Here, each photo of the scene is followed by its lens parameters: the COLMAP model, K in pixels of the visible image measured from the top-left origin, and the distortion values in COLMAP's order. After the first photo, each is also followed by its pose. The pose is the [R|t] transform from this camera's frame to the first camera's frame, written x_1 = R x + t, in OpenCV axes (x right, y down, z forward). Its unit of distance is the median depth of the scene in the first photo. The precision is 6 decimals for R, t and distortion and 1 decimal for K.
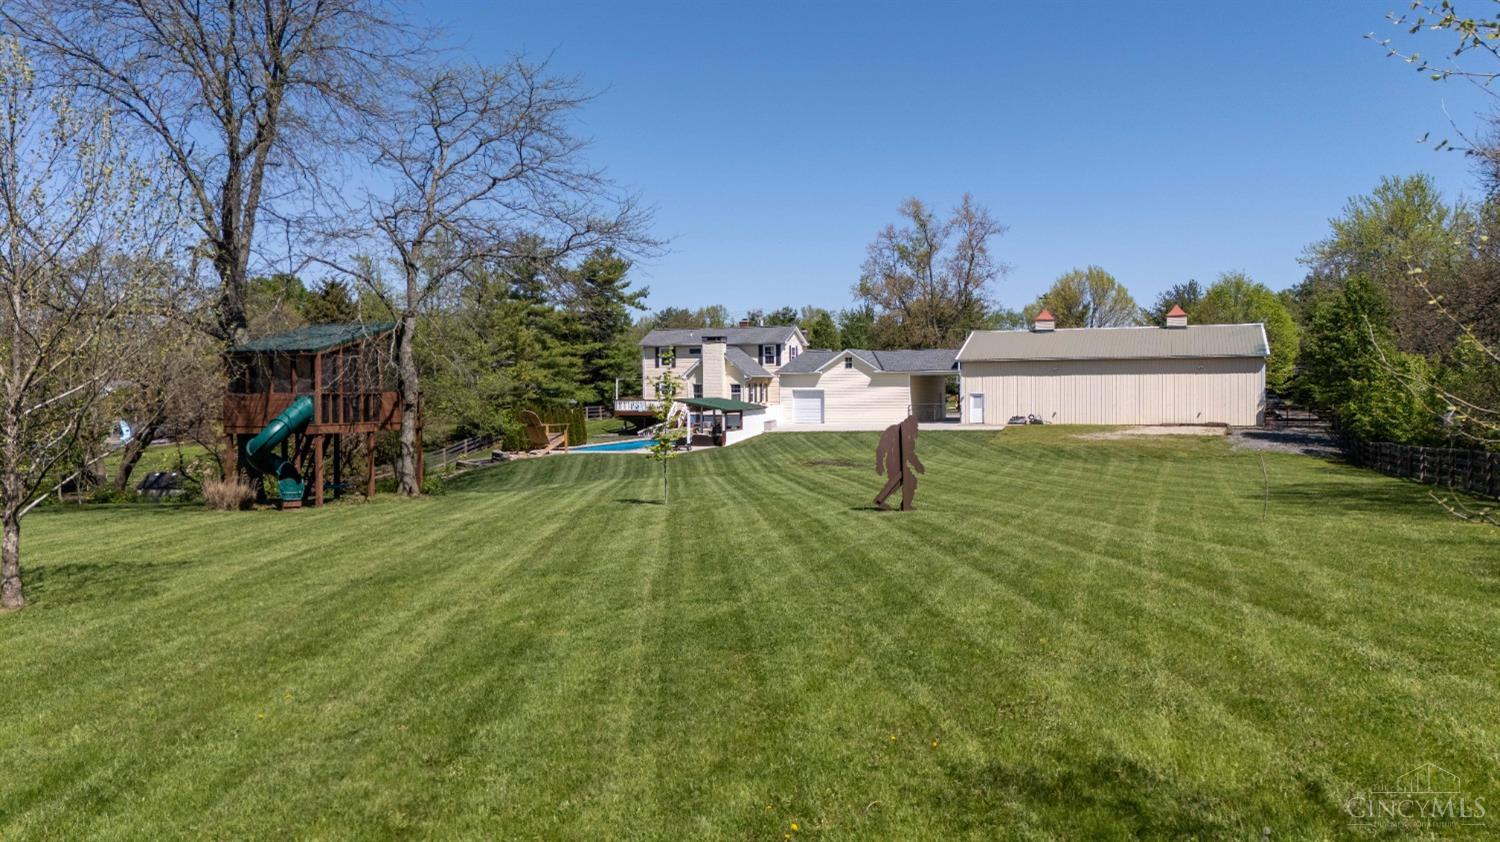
lens RADIAL K [[1077.1, 0, 751.9], [0, 1077.1, 453.3], [0, 0, 1]] dist [0.003008, -0.001590]
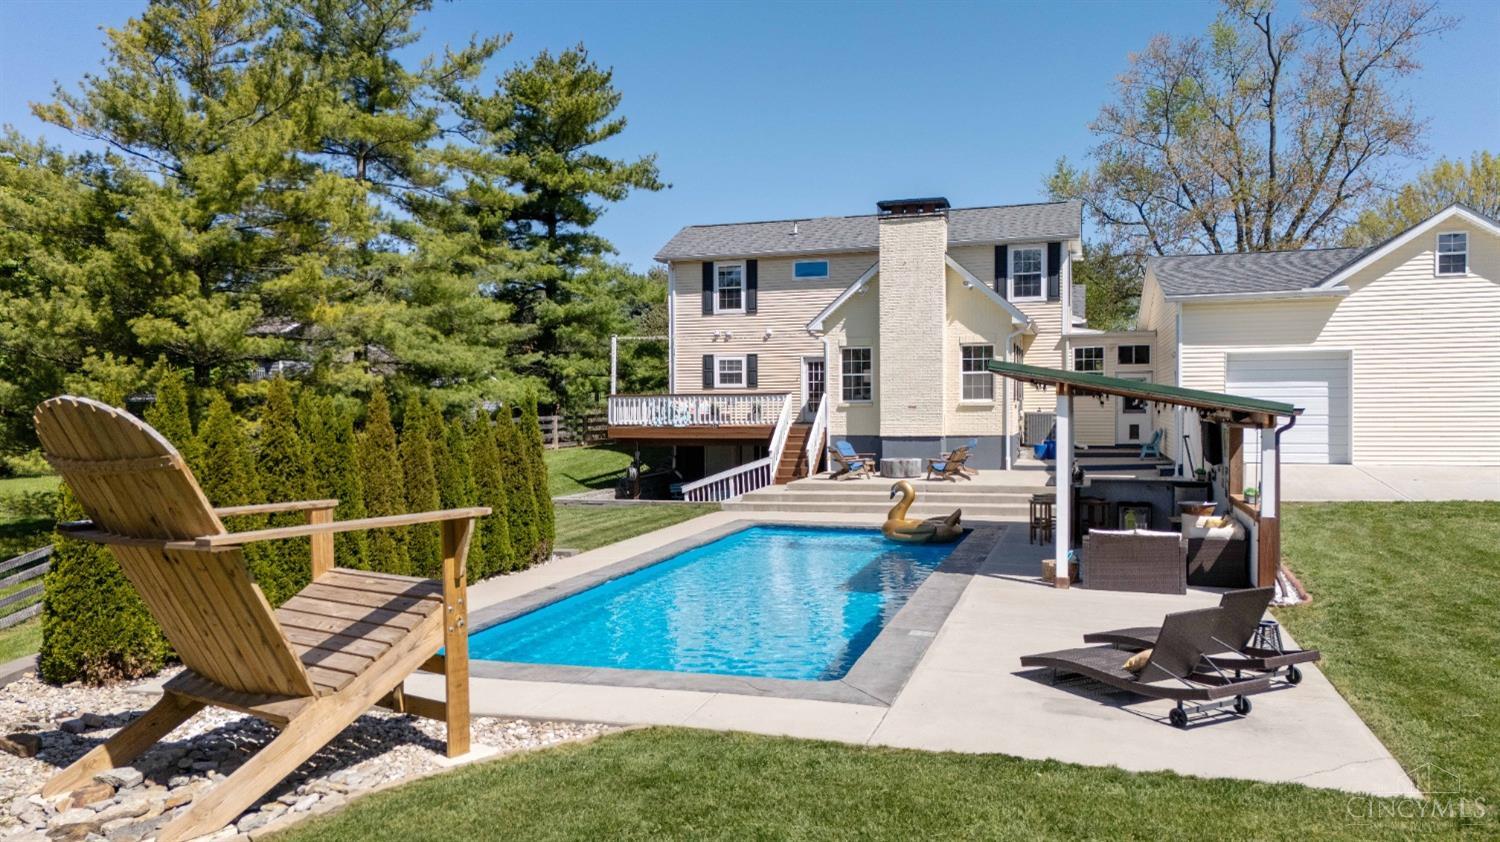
lens RADIAL K [[1084.5, 0, 778.3], [0, 1084.5, 470.8], [0, 0, 1]] dist [0.054572, -0.001108]
pose [[0.995180, -0.007204, 0.097798, -0.117634], [0.007448, 0.999970, -0.002136, -0.025890], [-0.097780, 0.002854, 0.995204, 0.704042]]
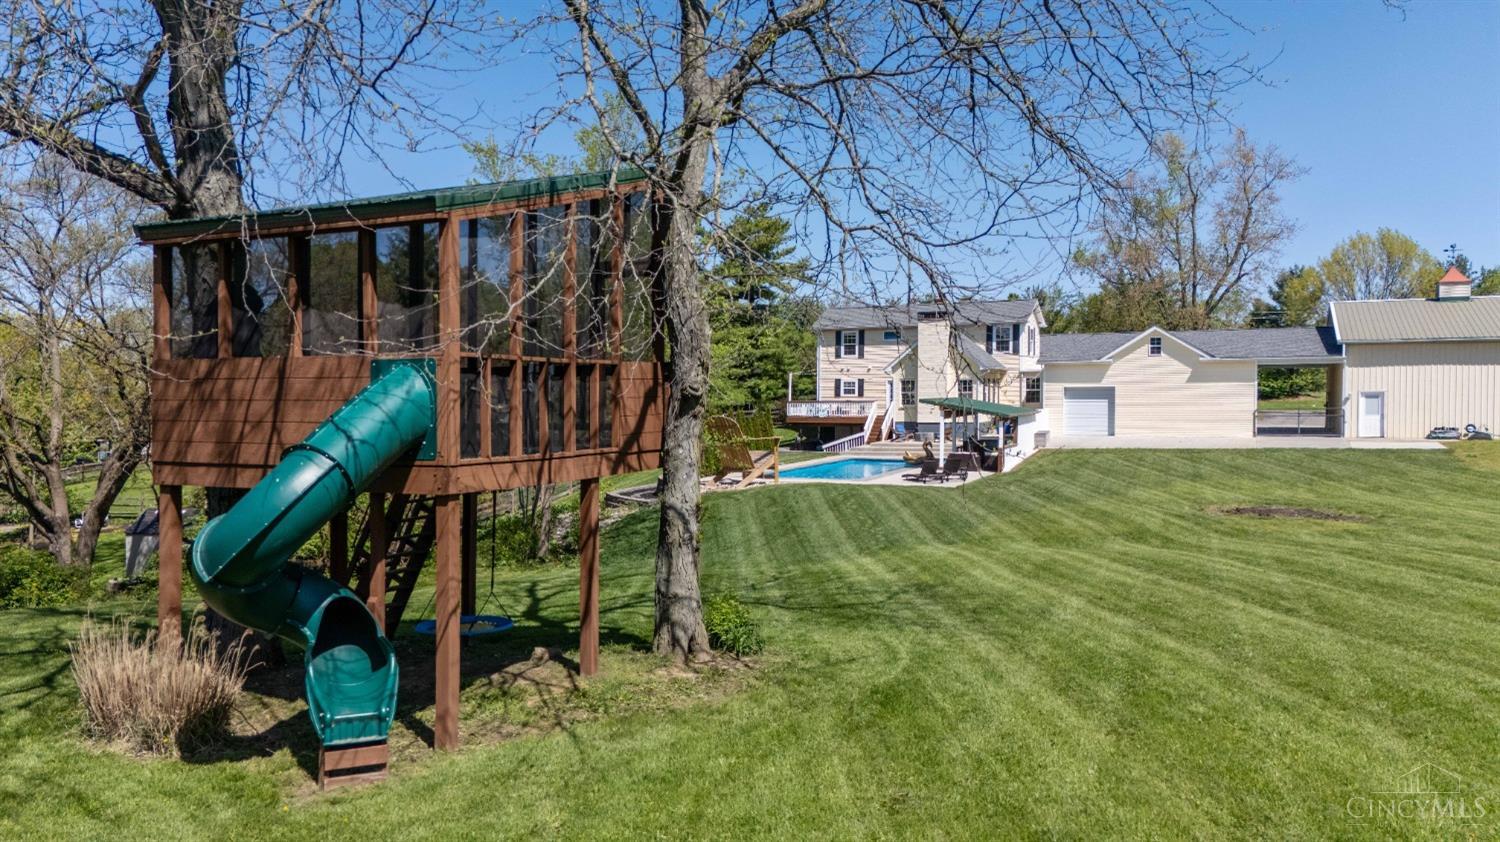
lens RADIAL K [[1099.5, 0, 724.2], [0, 1099.5, 424.4], [0, 0, 1]] dist [0.044359, -0.135465]
pose [[0.996667, 0.003463, -0.081508, -0.120606], [-0.006113, 0.999460, -0.032283, -0.010876], [0.081352, 0.032673, 0.996150, 0.281414]]
